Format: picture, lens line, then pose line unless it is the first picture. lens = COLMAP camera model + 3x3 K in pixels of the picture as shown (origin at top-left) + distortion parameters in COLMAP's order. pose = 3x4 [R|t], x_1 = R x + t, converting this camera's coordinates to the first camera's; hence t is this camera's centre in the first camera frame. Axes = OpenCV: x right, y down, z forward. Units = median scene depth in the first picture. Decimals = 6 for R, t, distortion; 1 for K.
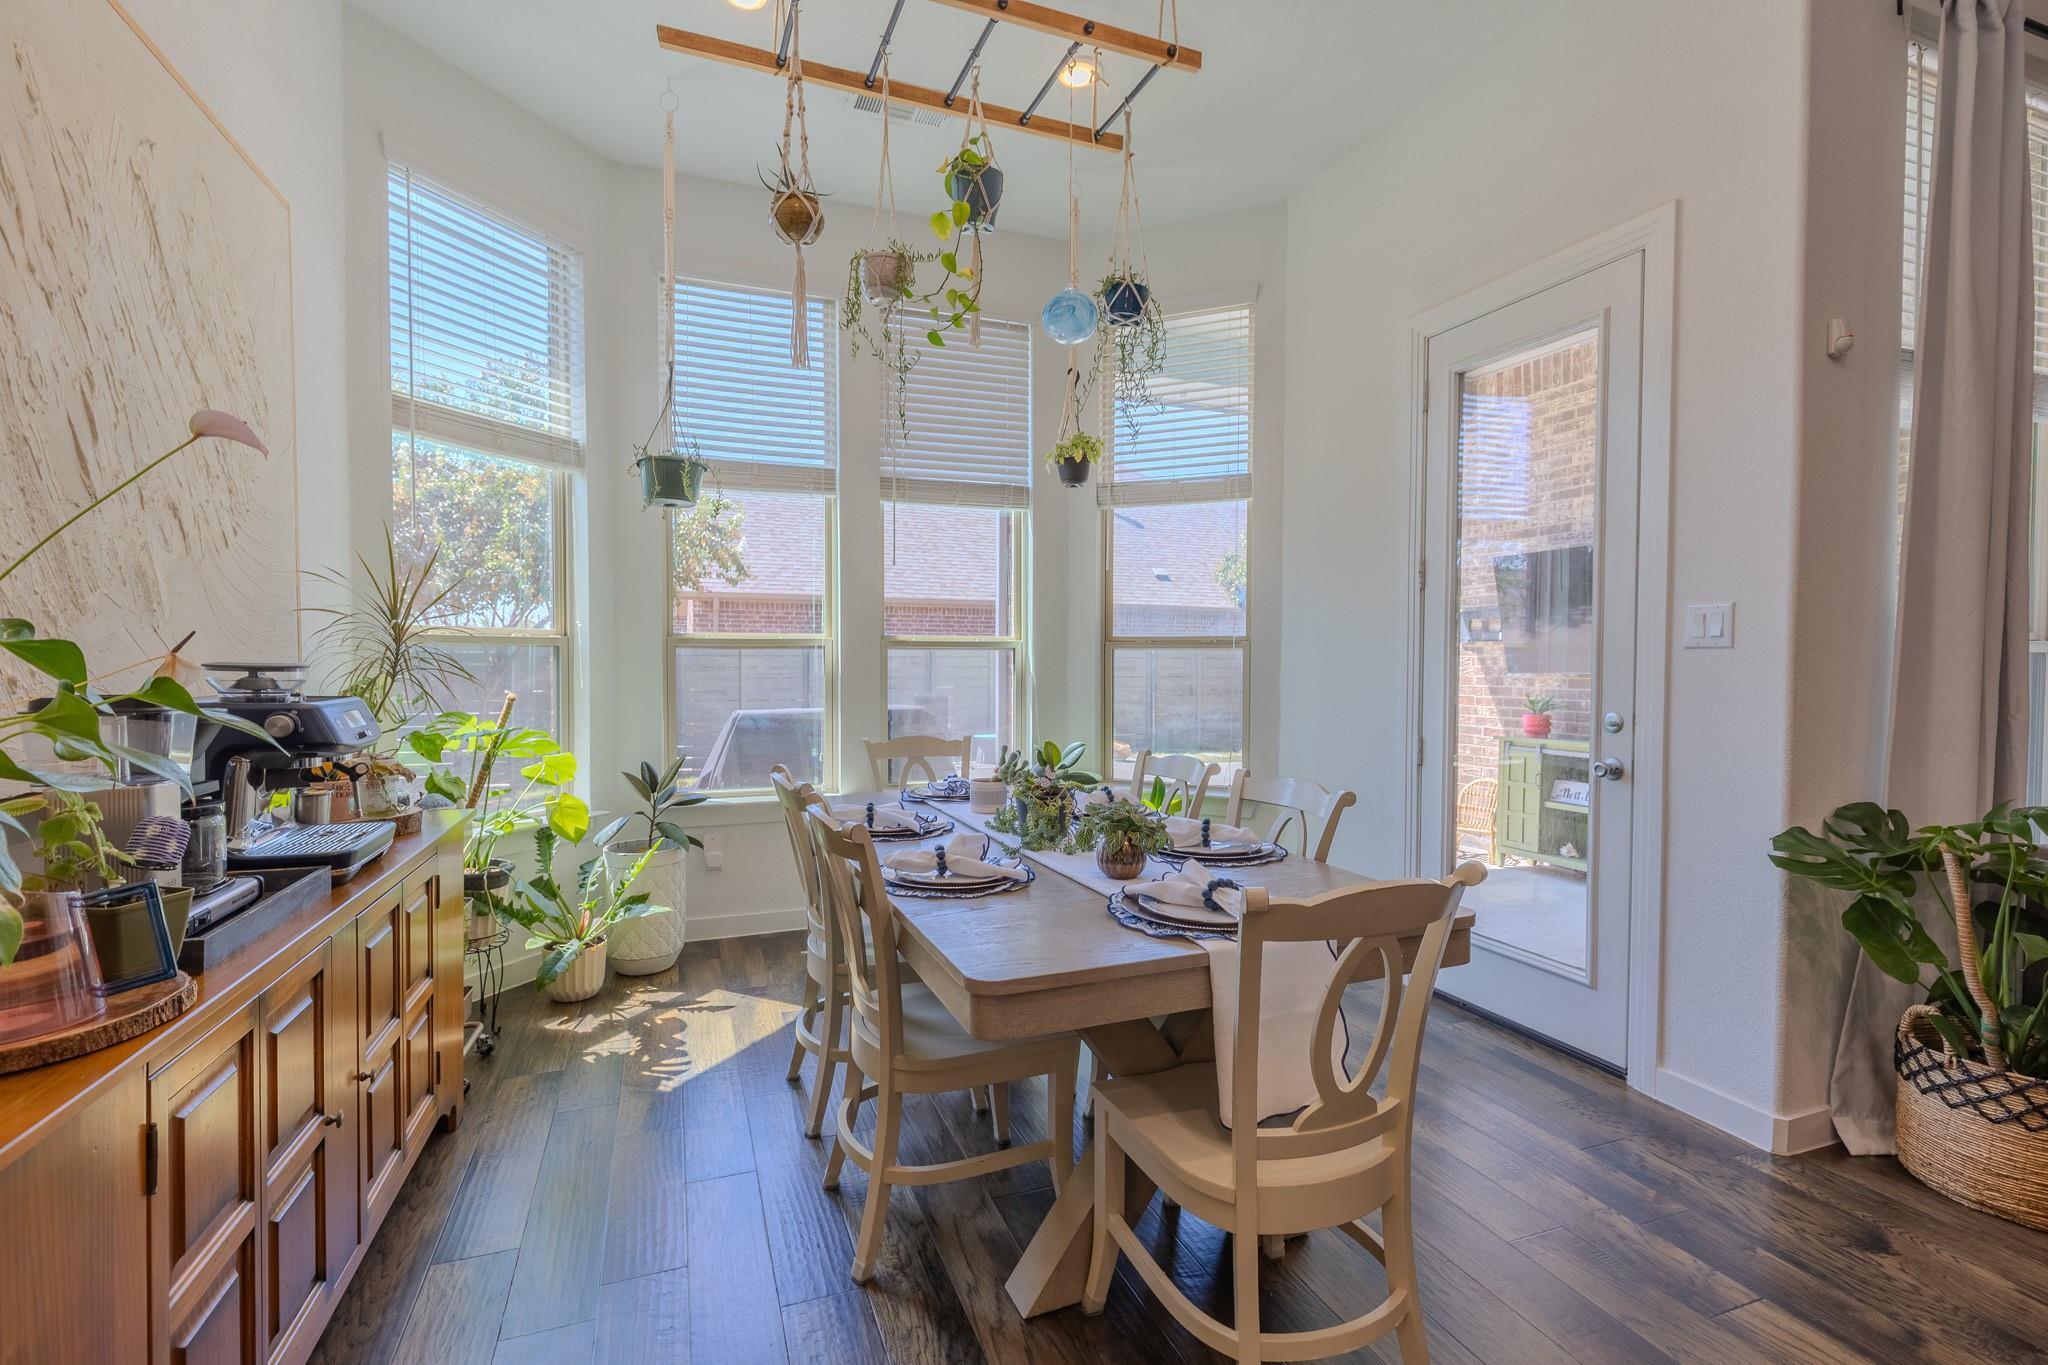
lens RADIAL K [[915.6, 0, 1012.3], [0, 915.6, 684.0], [0, 0, 1]] dist [0.001940, -0.000632]
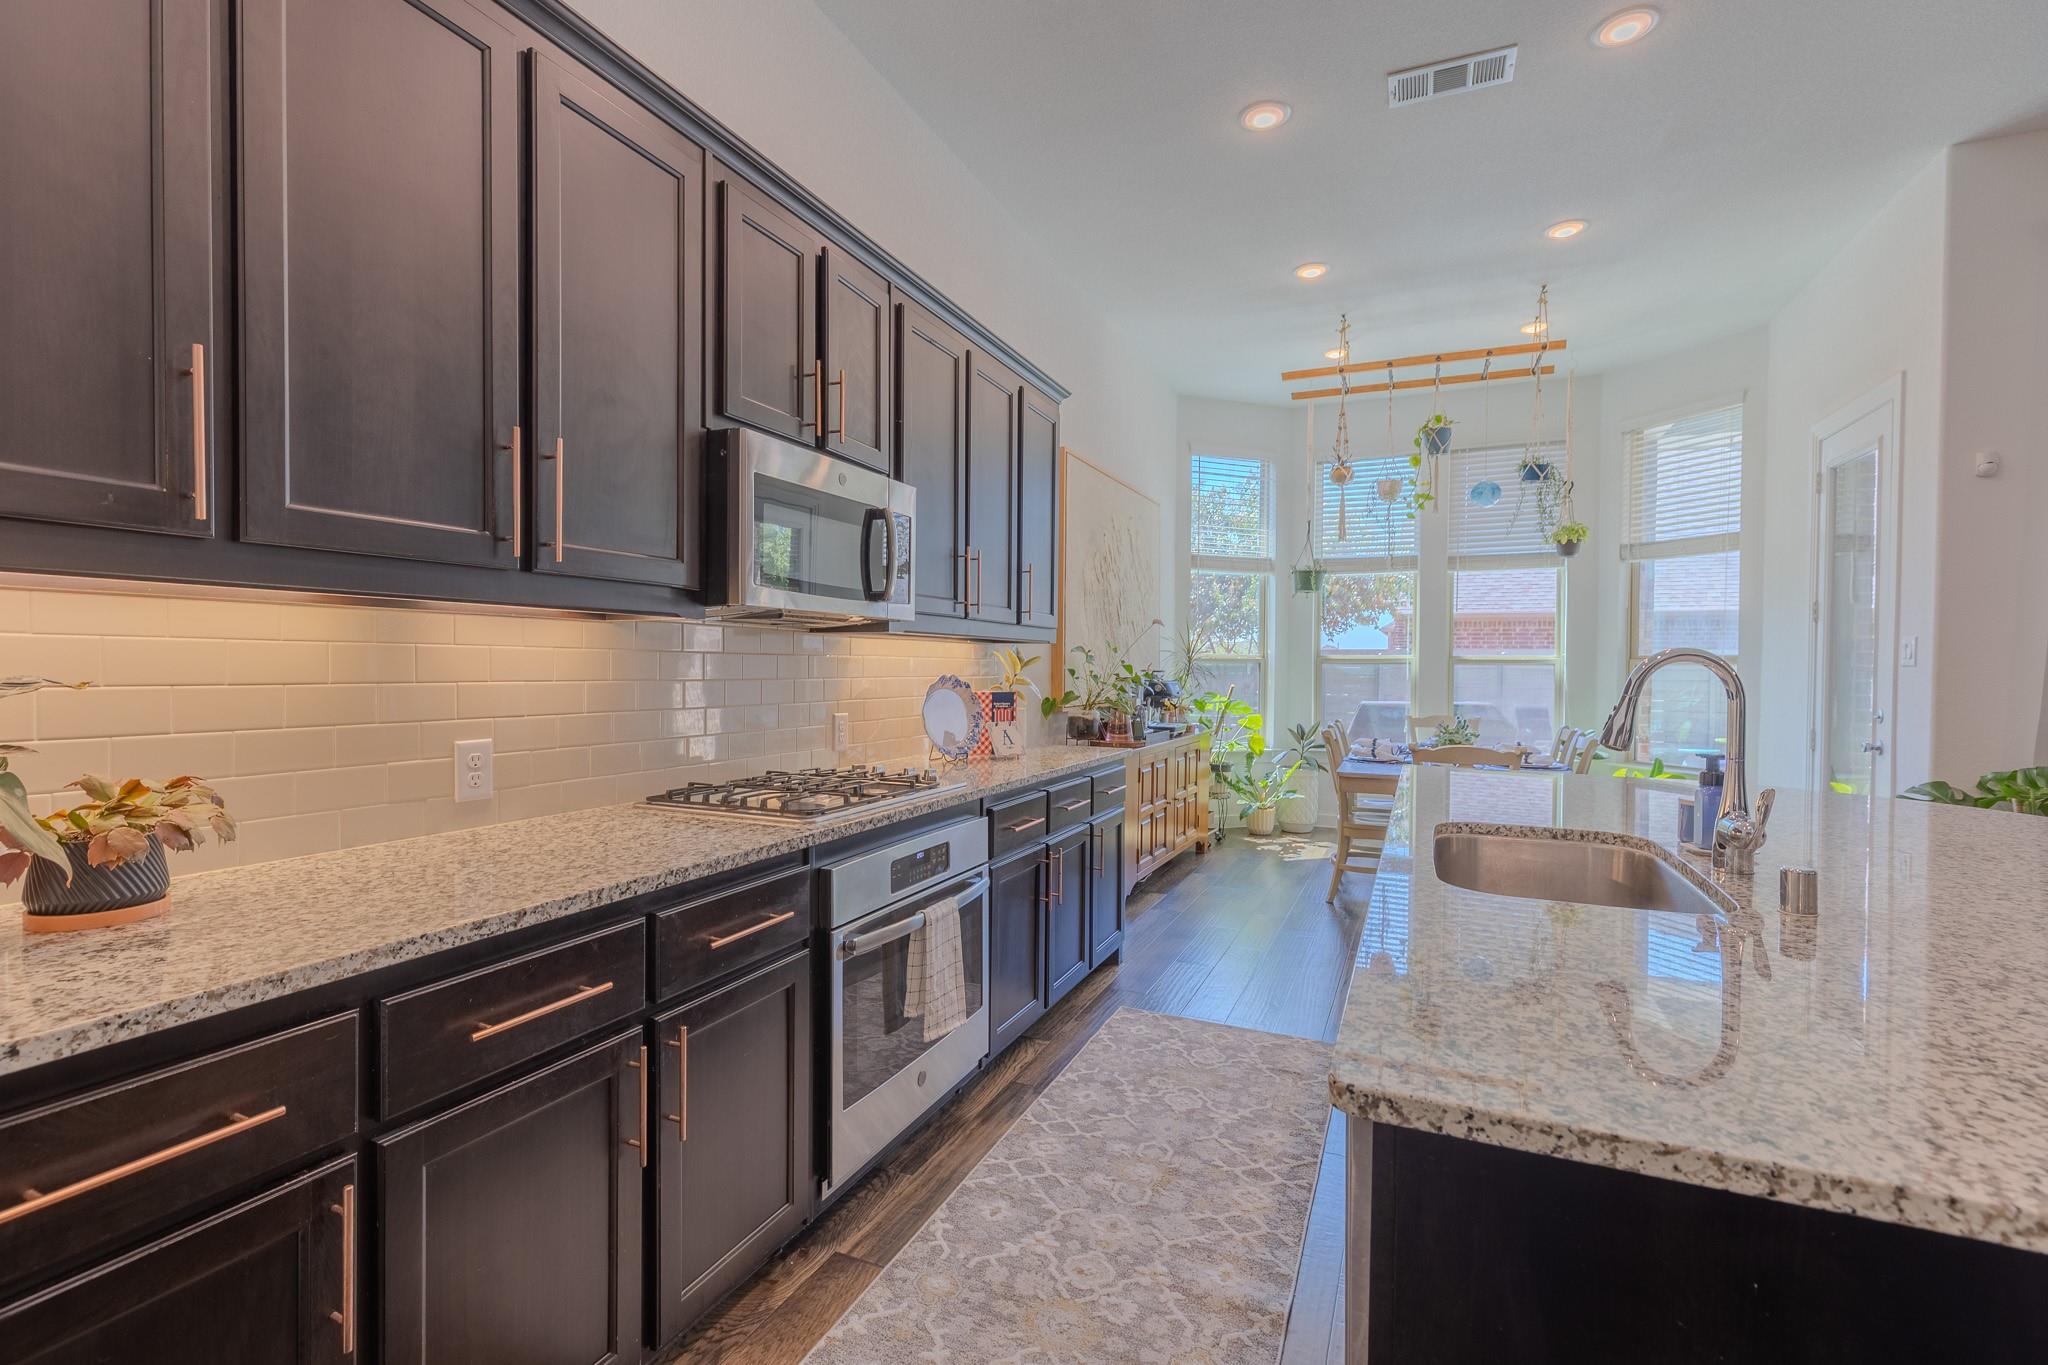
lens RADIAL K [[915.6, 0, 1014.8], [0, 915.6, 680.4], [0, 0, 1]] dist [0.001940, -0.000632]
pose [[0.704298, 0.013142, -0.709783, 0.651104], [-0.024729, 0.999676, -0.006028, 0.025699], [0.709474, 0.021798, 0.704395, -0.932976]]
